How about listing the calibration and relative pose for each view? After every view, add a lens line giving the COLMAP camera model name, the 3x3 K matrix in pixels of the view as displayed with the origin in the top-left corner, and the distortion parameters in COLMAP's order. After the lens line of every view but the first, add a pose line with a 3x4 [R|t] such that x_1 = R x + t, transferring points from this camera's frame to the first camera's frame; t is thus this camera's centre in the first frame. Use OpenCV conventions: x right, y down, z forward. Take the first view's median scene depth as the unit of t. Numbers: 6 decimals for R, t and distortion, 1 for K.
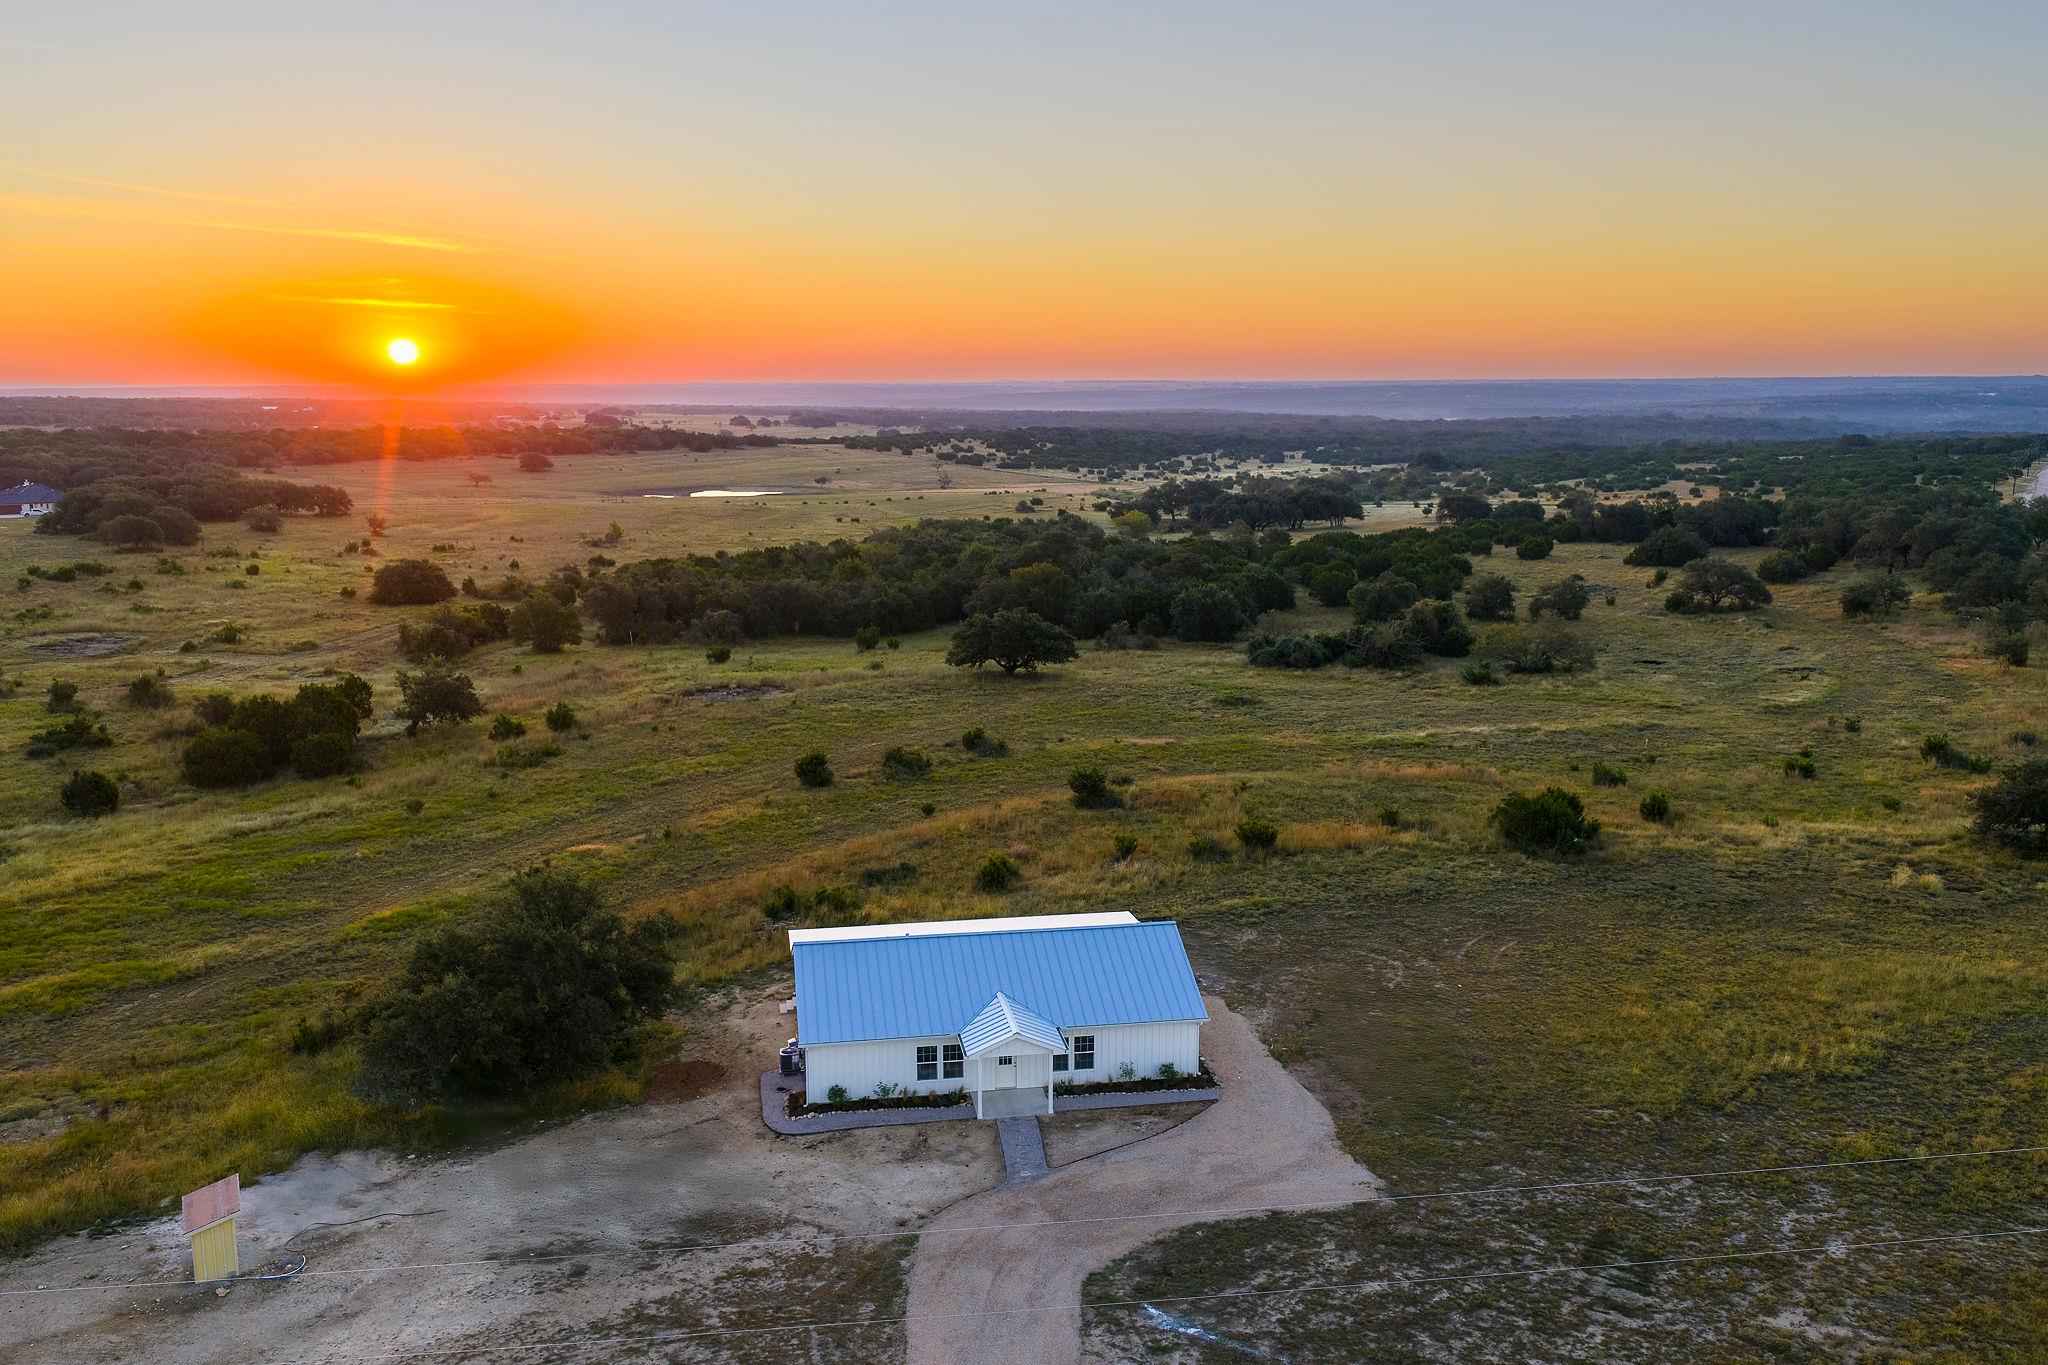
lens RADIAL K [[1700.4, 0, 1024.0], [0, 1700.4, 682.5], [0, 0, 1]] dist [0.005761, -0.009627]
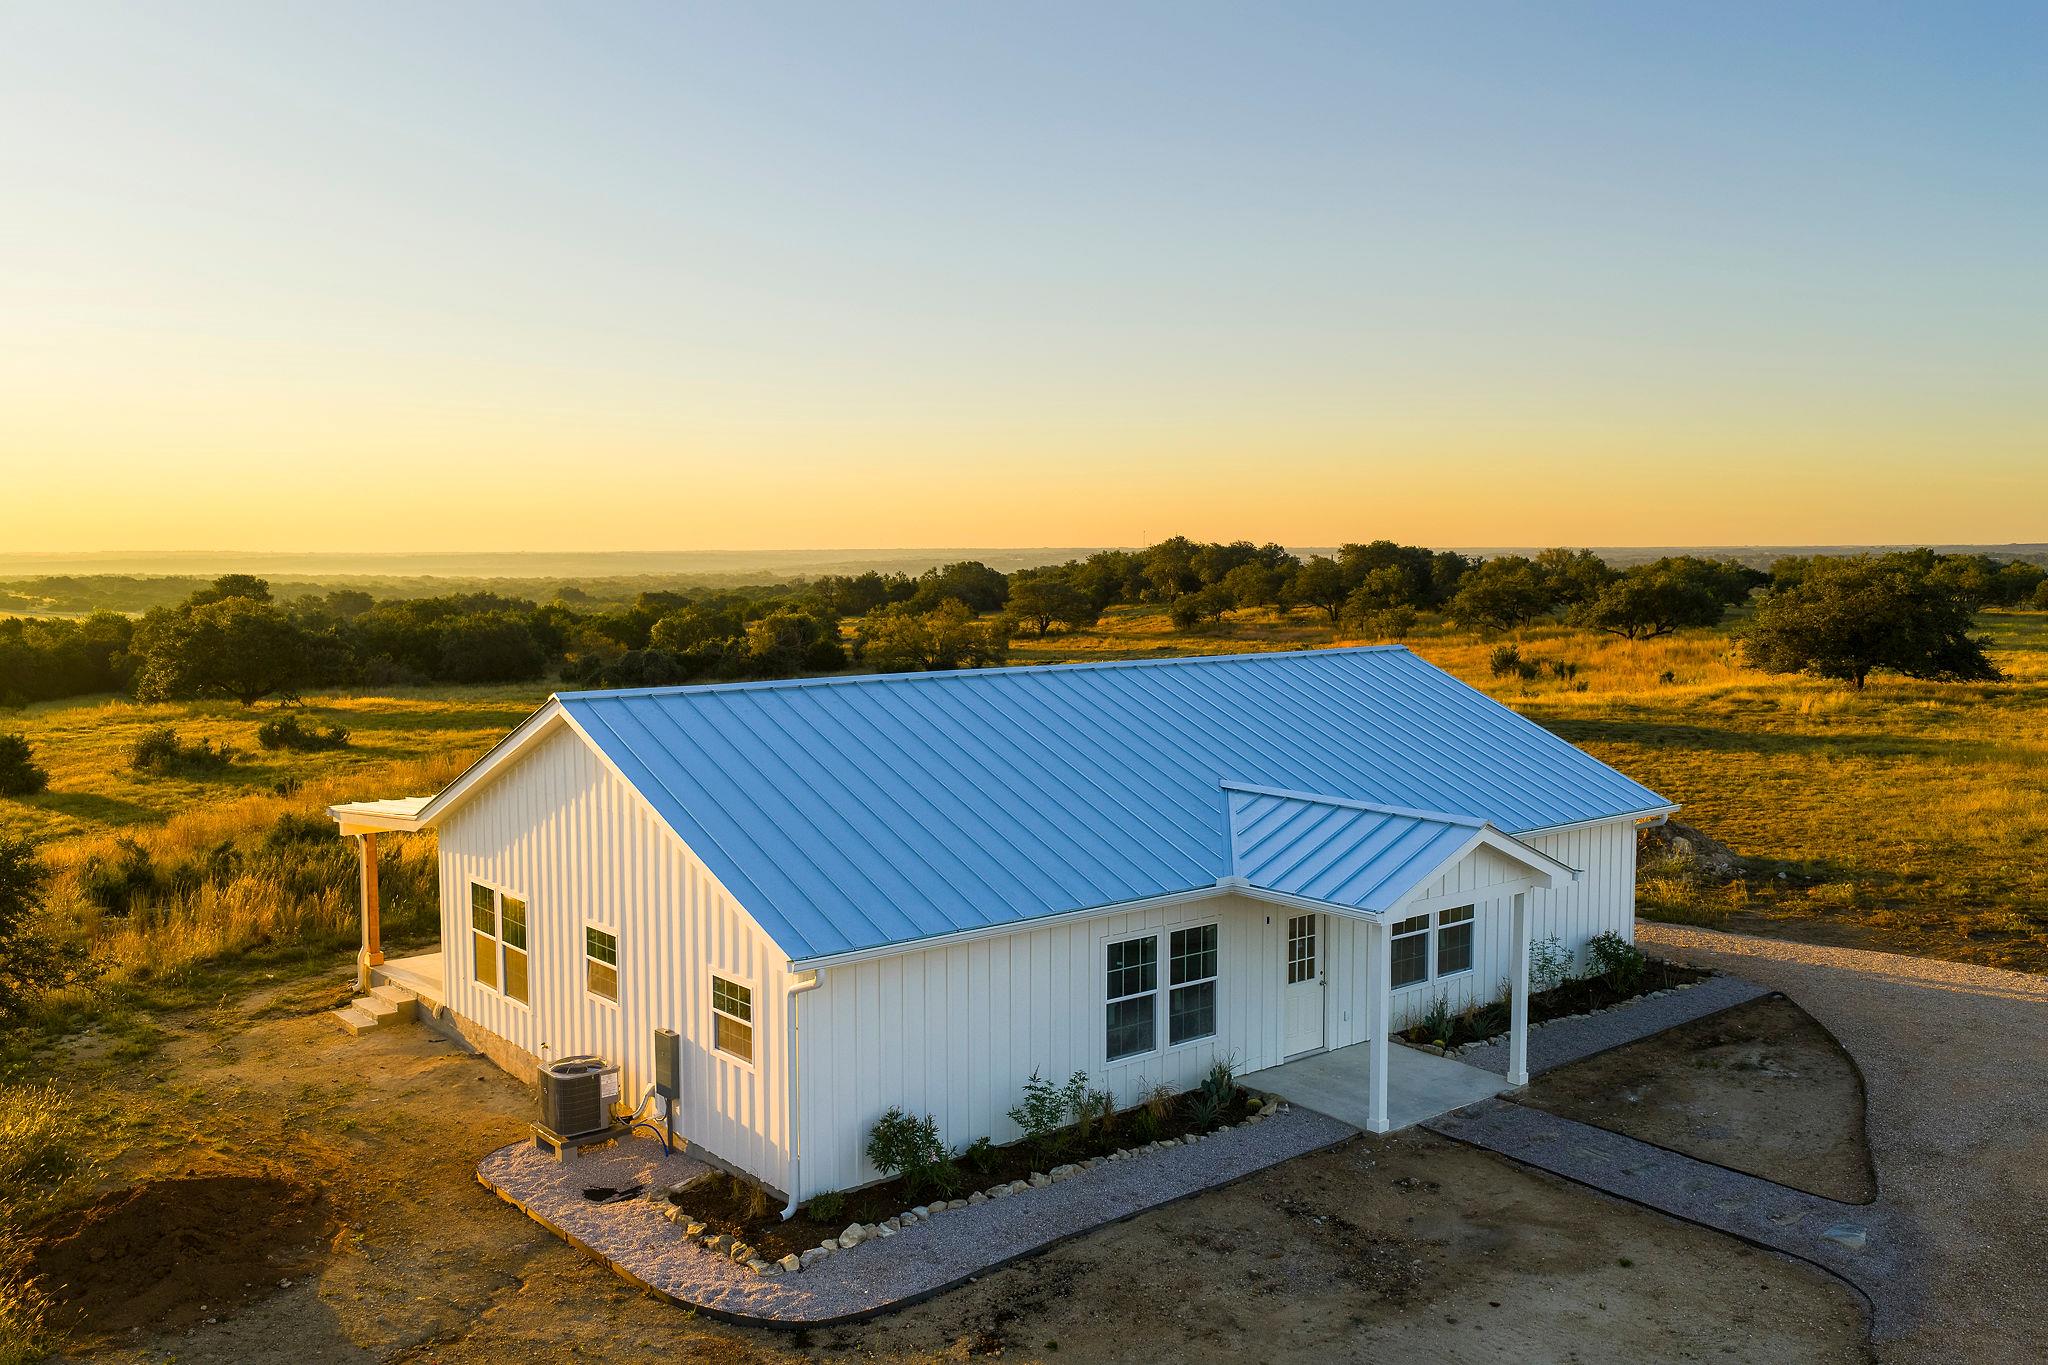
lens RADIAL K [[1700.4, 0, 1024.0], [0, 1700.4, 682.5], [0, 0, 1]] dist [0.005761, -0.009627]
pose [[0.867450, -0.038827, 0.496007, -0.221142], [0.088899, 0.993002, -0.077742, 0.189376], [-0.489517, 0.111532, 0.864832, 0.738943]]
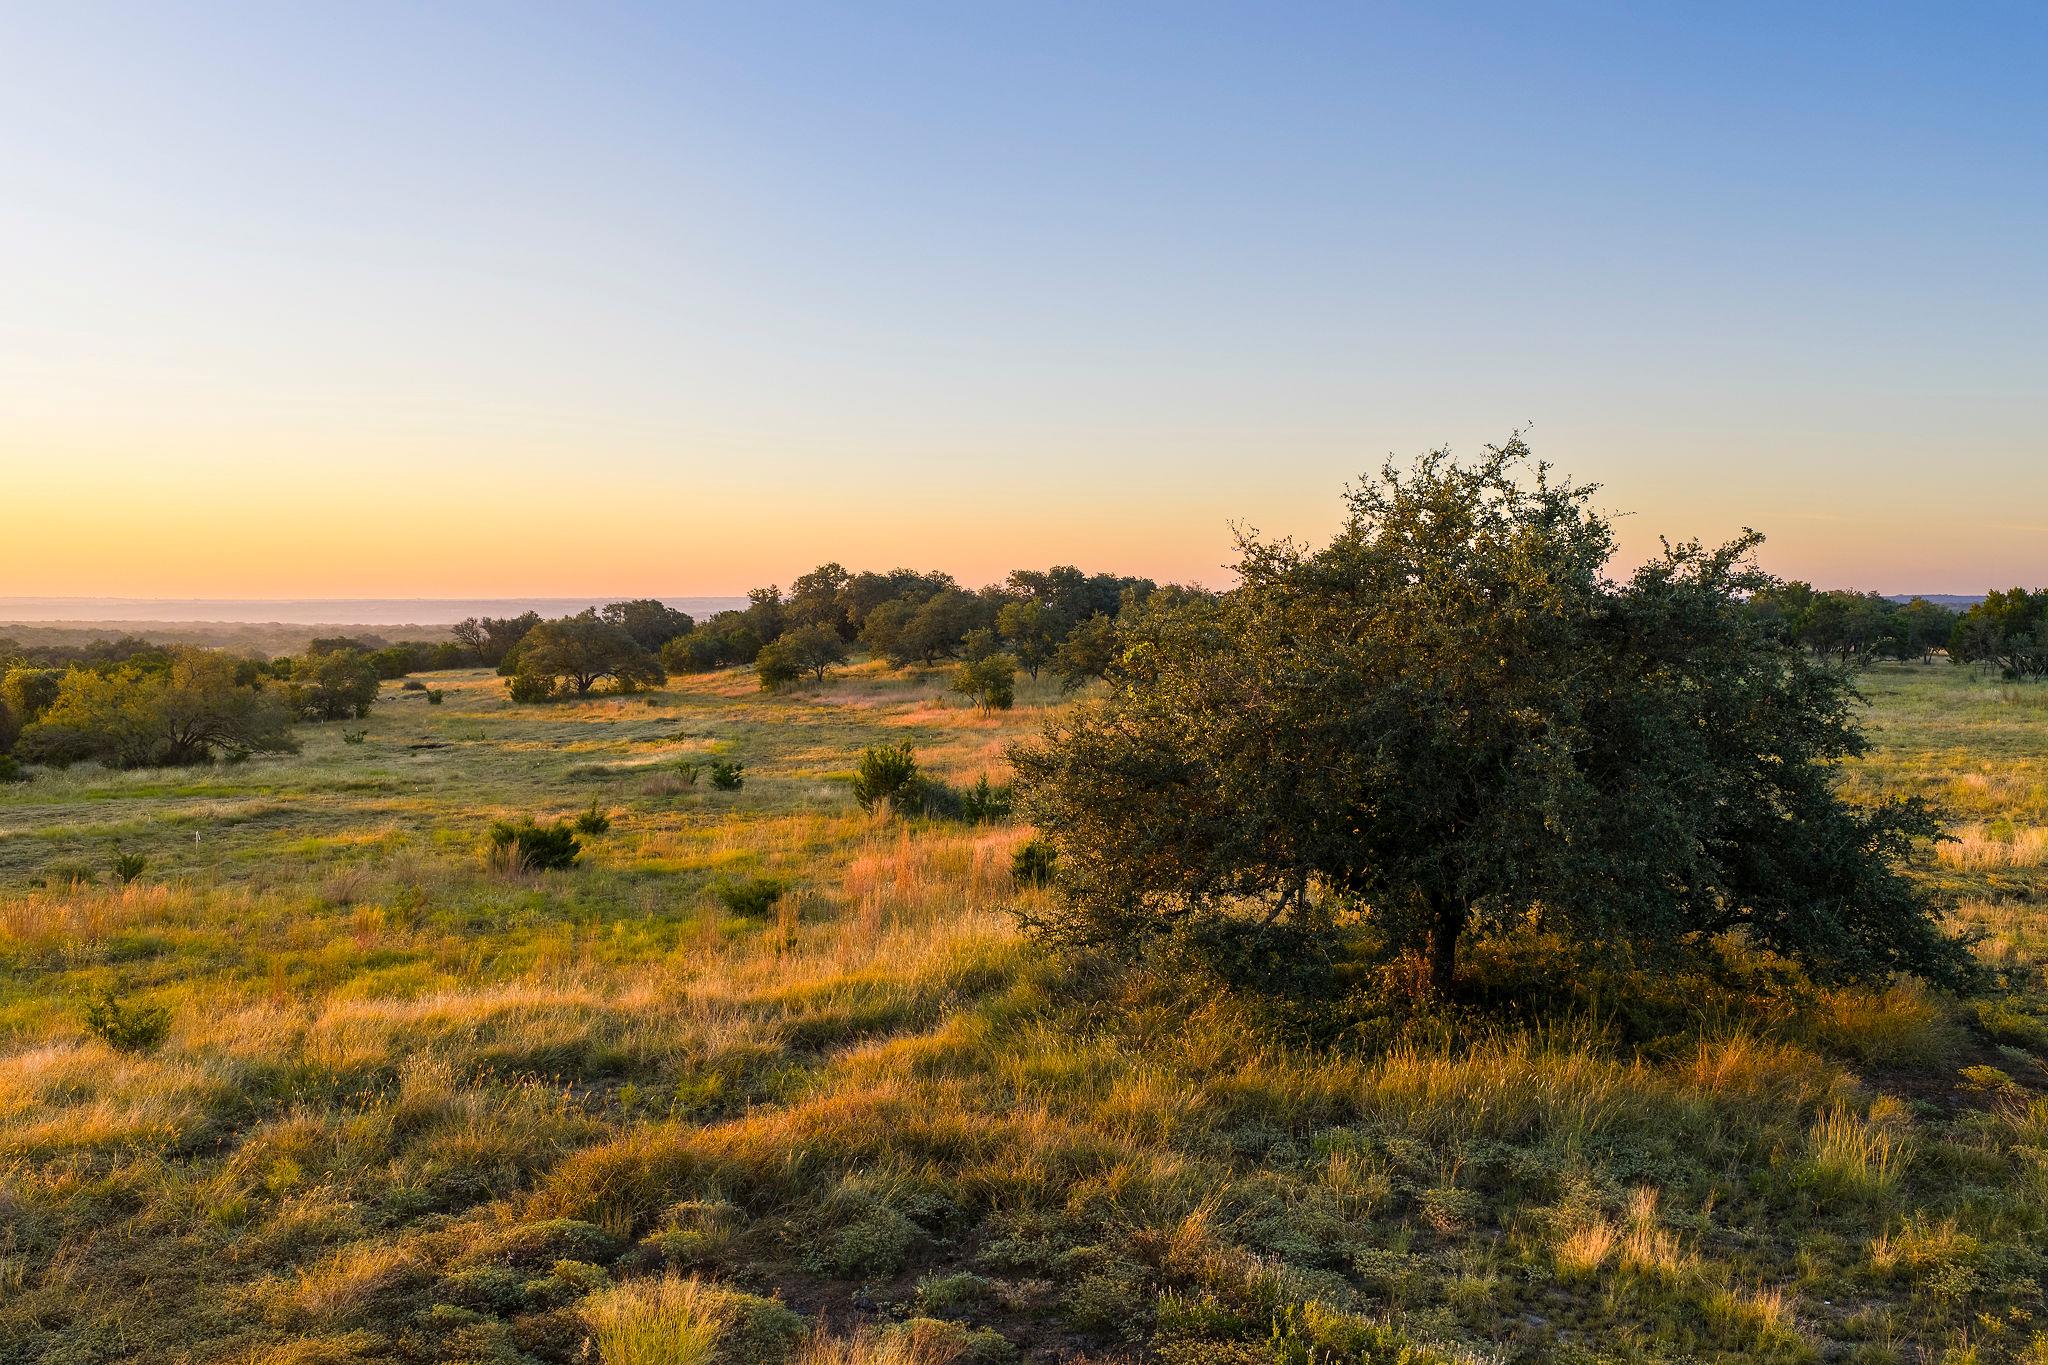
lens RADIAL K [[1700.4, 0, 1024.0], [0, 1700.4, 682.5], [0, 0, 1]] dist [0.005761, -0.009627]
pose [[0.841434, -0.024200, 0.539818, 0.690003], [0.093640, 0.990413, -0.101560, 0.119565], [-0.532185, 0.136005, 0.835633, 1.282174]]
